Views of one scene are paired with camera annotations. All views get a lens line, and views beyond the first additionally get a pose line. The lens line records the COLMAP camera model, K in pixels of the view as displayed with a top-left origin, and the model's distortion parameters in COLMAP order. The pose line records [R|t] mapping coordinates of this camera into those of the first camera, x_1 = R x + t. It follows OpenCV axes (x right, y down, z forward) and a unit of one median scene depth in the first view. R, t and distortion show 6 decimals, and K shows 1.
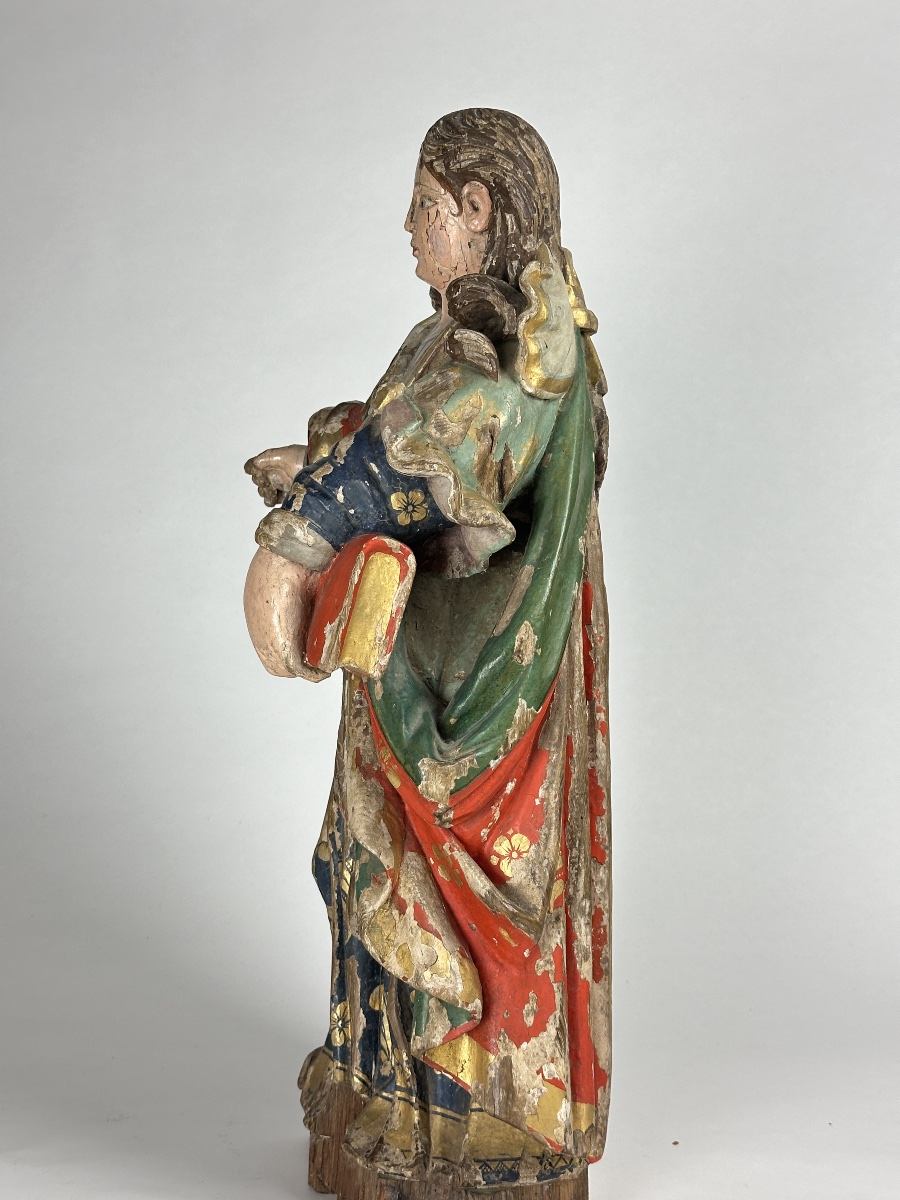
lens RADIAL K [[1663.2, 0, 450.0], [0, 1663.2, 600.0], [0, 0, 1]] dist [0.130699, -0.019765]
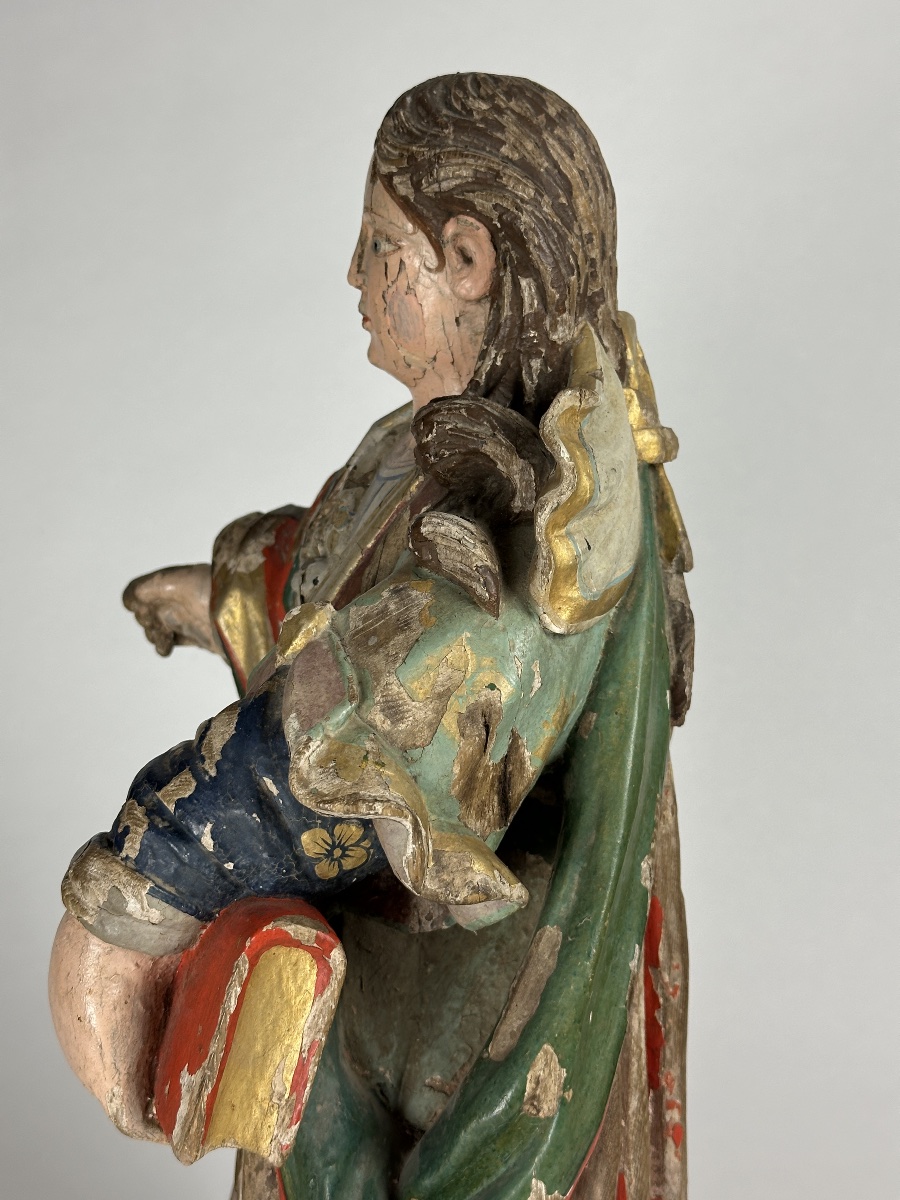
lens RADIAL K [[1663.2, 0, 450.0], [0, 1663.2, 600.0], [0, 0, 1]] dist [0.130699, -0.019765]
pose [[0.999656, 0.008149, -0.024913, 0.025272], [-0.004985, 0.992203, 0.124530, -0.197651], [0.025734, -0.124363, 0.991903, 0.440960]]
